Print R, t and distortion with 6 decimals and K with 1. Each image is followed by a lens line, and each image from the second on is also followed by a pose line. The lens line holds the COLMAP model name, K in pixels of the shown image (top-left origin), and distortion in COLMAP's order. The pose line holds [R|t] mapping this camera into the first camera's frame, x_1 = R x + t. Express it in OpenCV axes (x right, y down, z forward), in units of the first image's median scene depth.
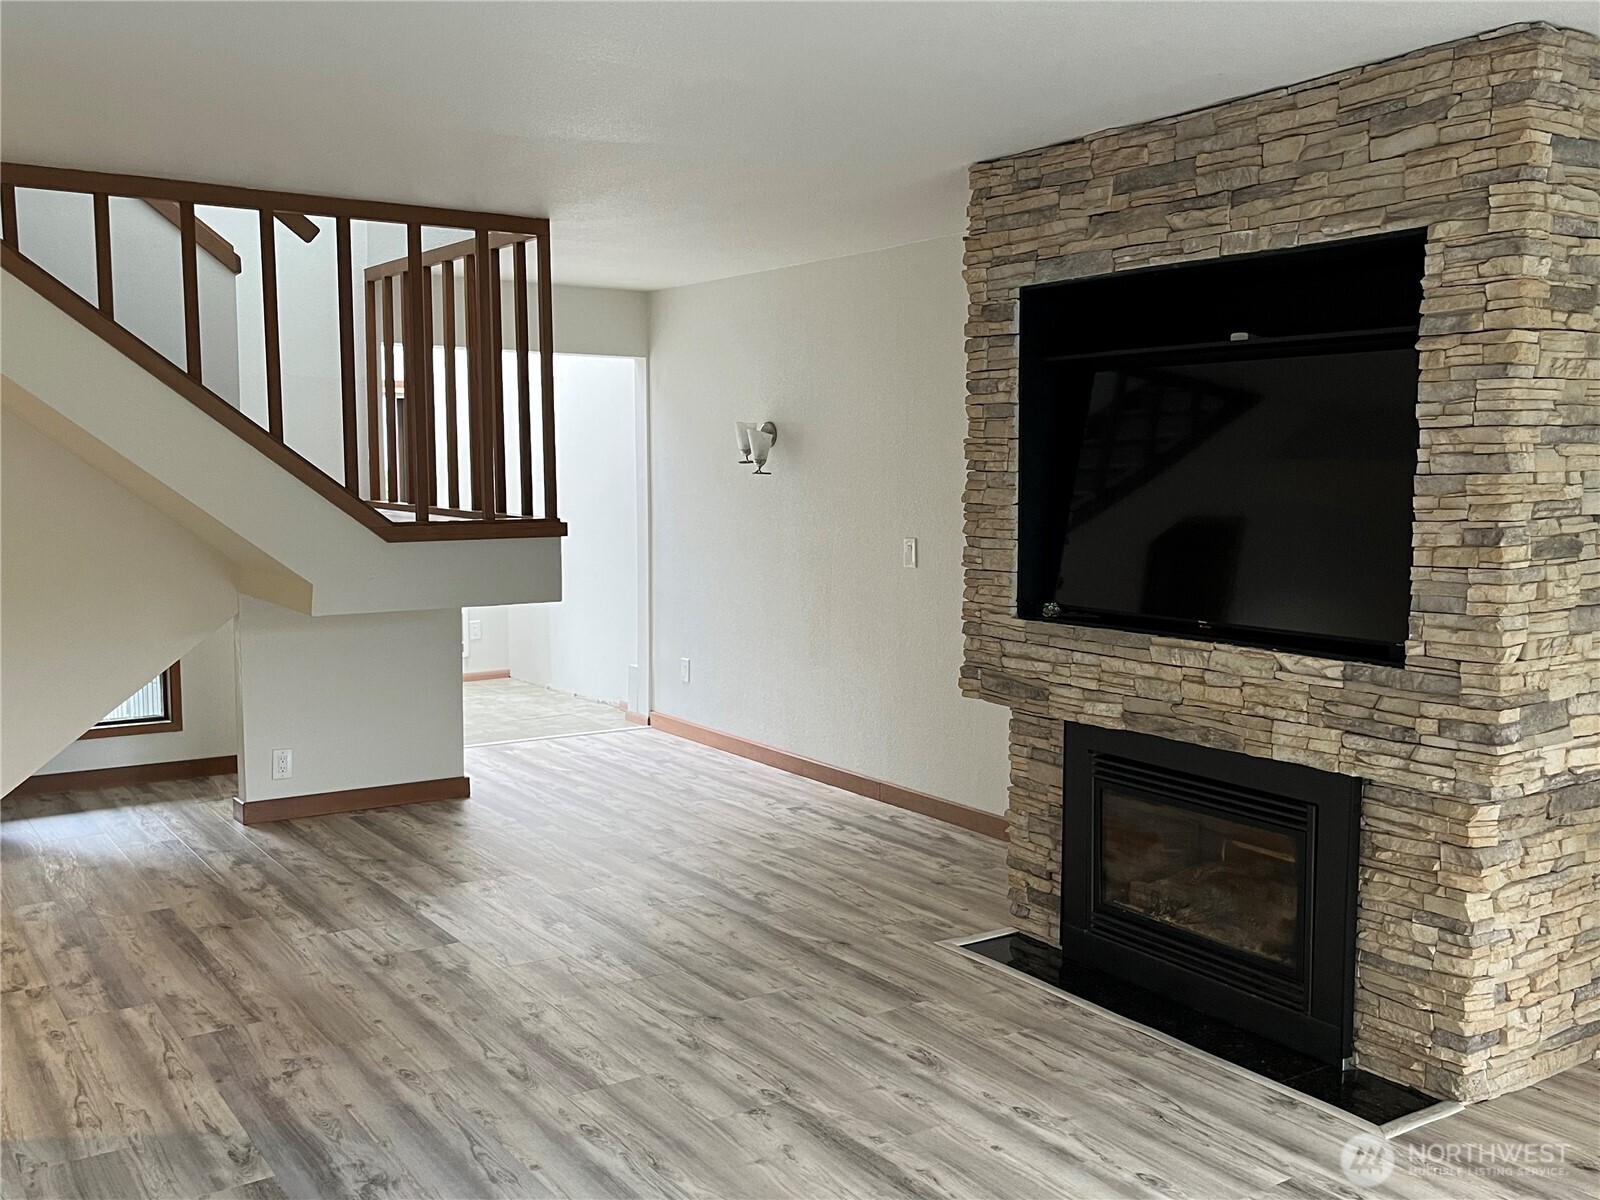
lens RADIAL K [[1481.2, 0, 800.0], [0, 1481.2, 590.9], [0, 0, 1]] dist [0.065864, 0.000000]
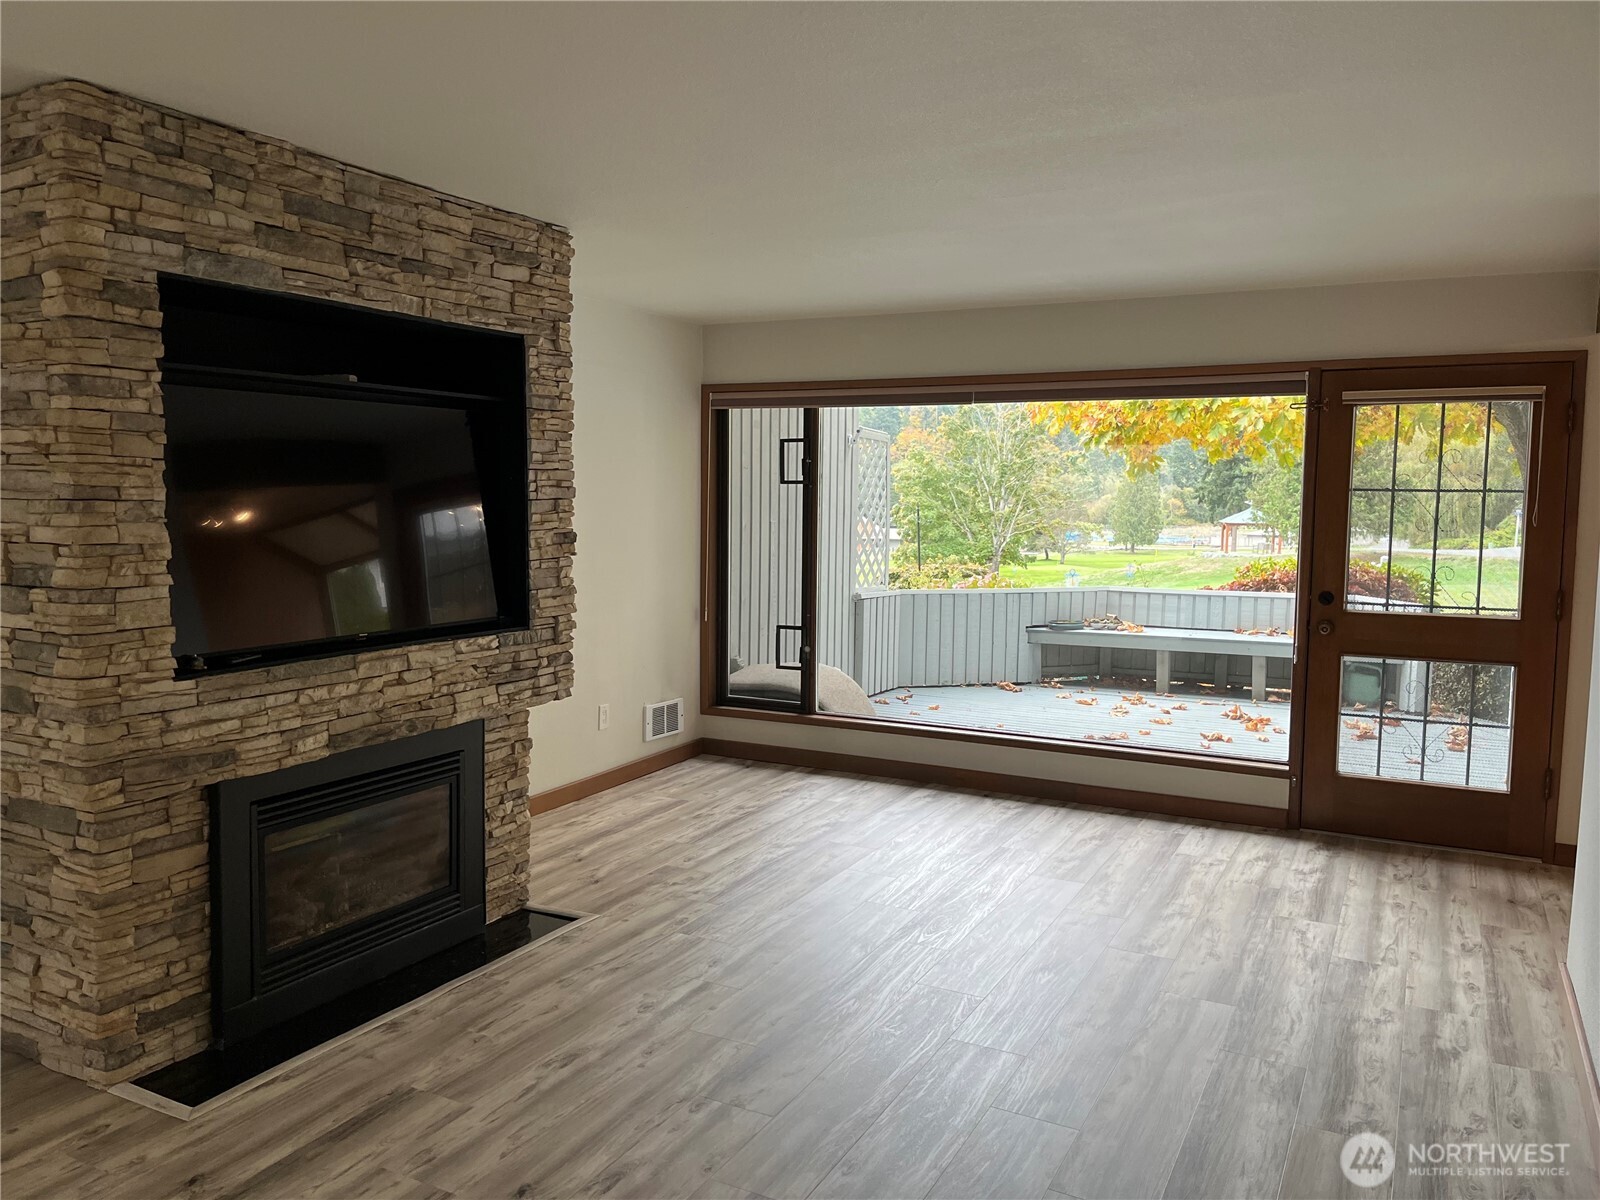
lens RADIAL K [[1209.8, 0, 793.9], [0, 1209.8, 594.2], [0, 0, 1]] dist [0.064393, -0.042765]
pose [[-0.459917, -0.085443, 0.883842, -0.679198], [0.065216, 0.989421, 0.129586, -0.106041], [-0.885564, 0.117239, -0.449479, 1.128500]]
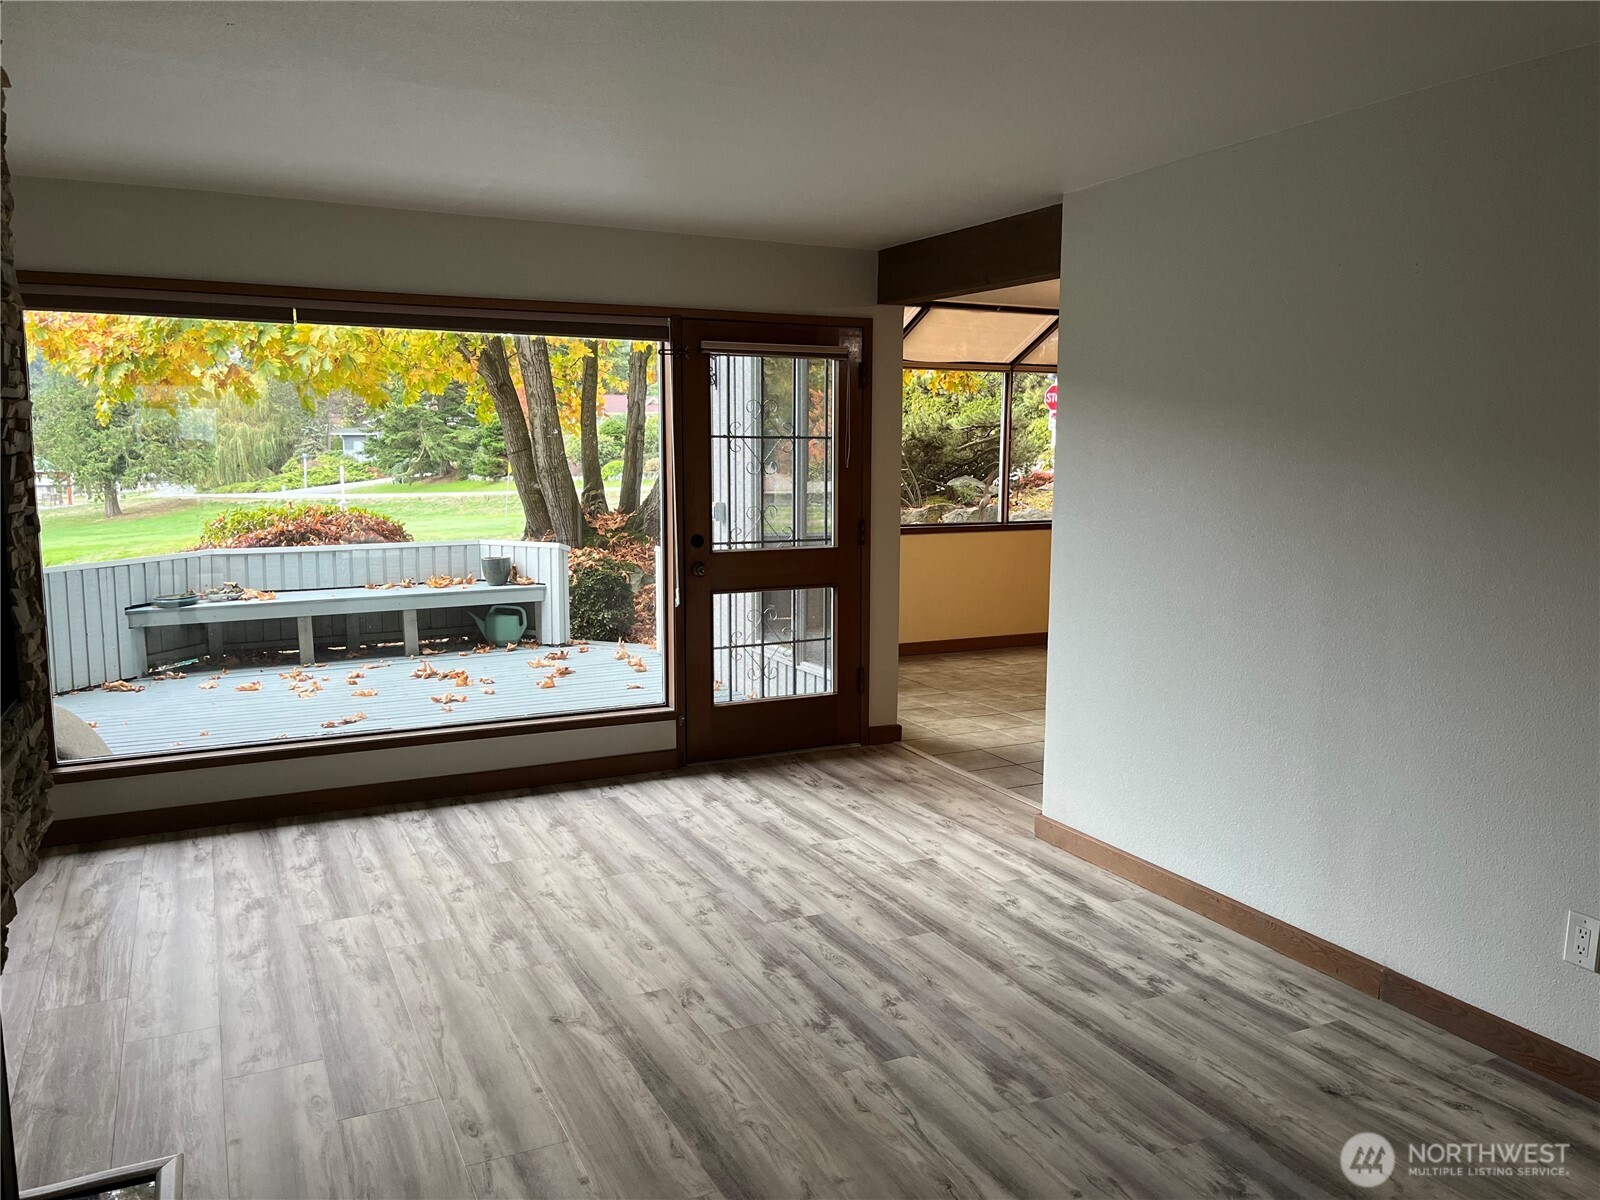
lens RADIAL K [[1209.8, 0, 786.5], [0, 1209.8, 607.2], [0, 0, 1]] dist [0.064393, -0.042765]
pose [[-0.985640, -0.029699, 0.166225, -0.090931], [0.007576, 0.975642, 0.219237, -0.118419], [-0.168688, 0.217348, -0.961407, 1.337941]]
